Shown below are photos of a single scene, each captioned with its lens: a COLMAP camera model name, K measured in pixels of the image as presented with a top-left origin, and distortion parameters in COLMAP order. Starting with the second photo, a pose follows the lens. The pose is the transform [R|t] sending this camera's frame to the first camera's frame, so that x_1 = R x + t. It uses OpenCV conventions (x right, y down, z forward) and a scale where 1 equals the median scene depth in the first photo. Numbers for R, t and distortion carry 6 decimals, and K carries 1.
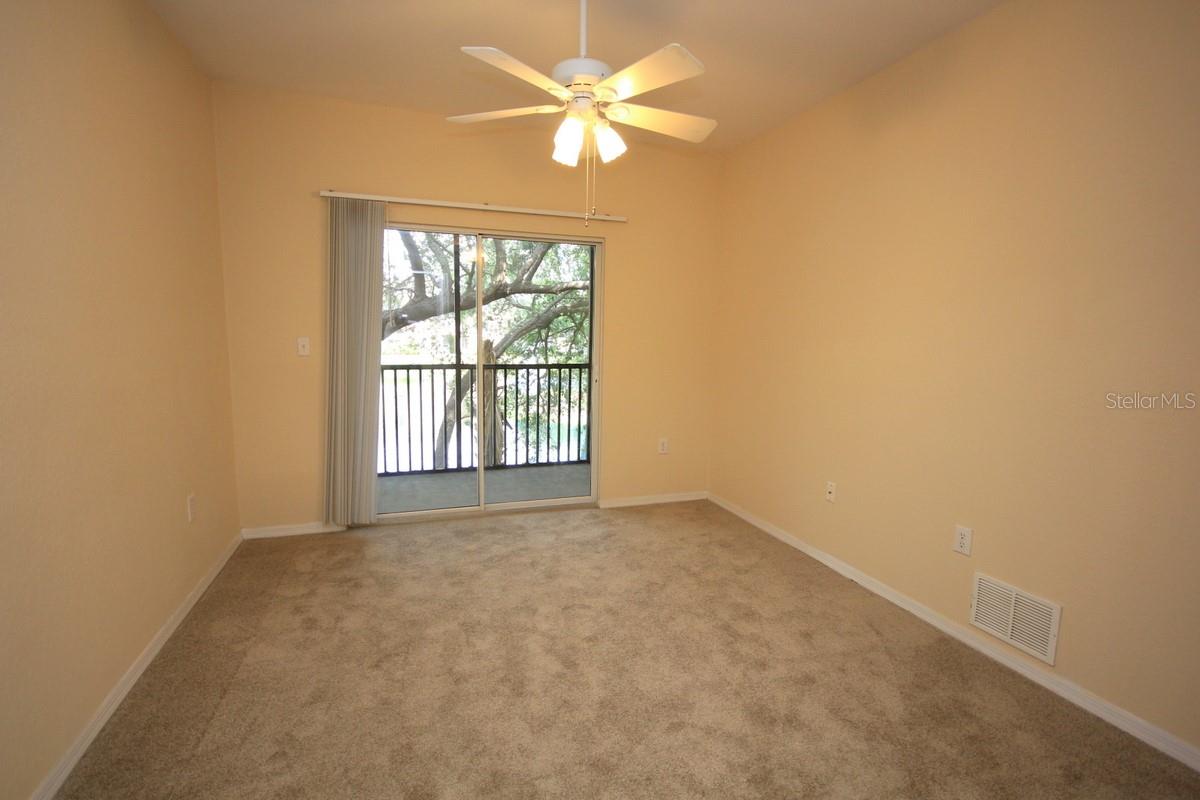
lens RADIAL K [[558.3, 0, 599.0], [0, 558.3, 405.9], [0, 0, 1]] dist [0.006631, -0.000235]
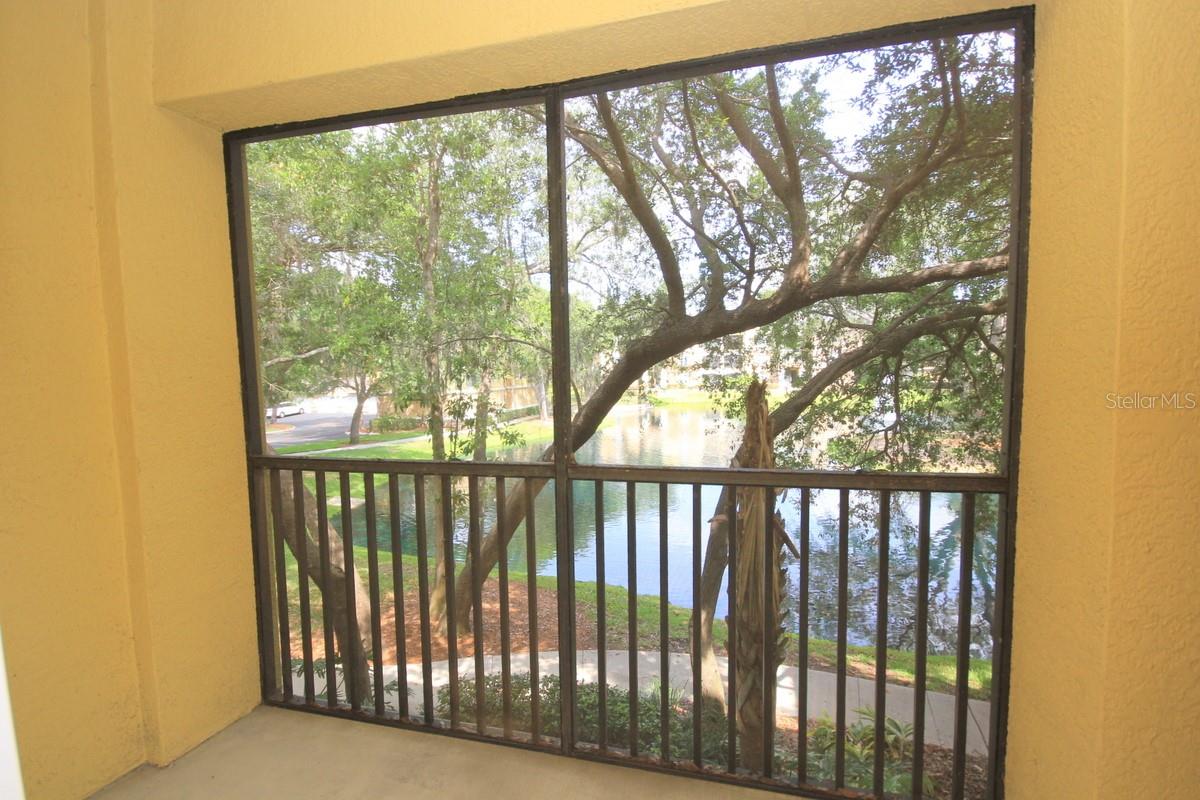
lens RADIAL K [[558.3, 0, 599.0], [0, 558.3, 405.9], [0, 0, 1]] dist [0.006631, -0.000235]
pose [[0.824483, 0.010500, -0.565790, -0.009729], [-0.044495, 0.997935, -0.046321, -0.032392], [0.564135, 0.063366, 0.823247, 0.253736]]
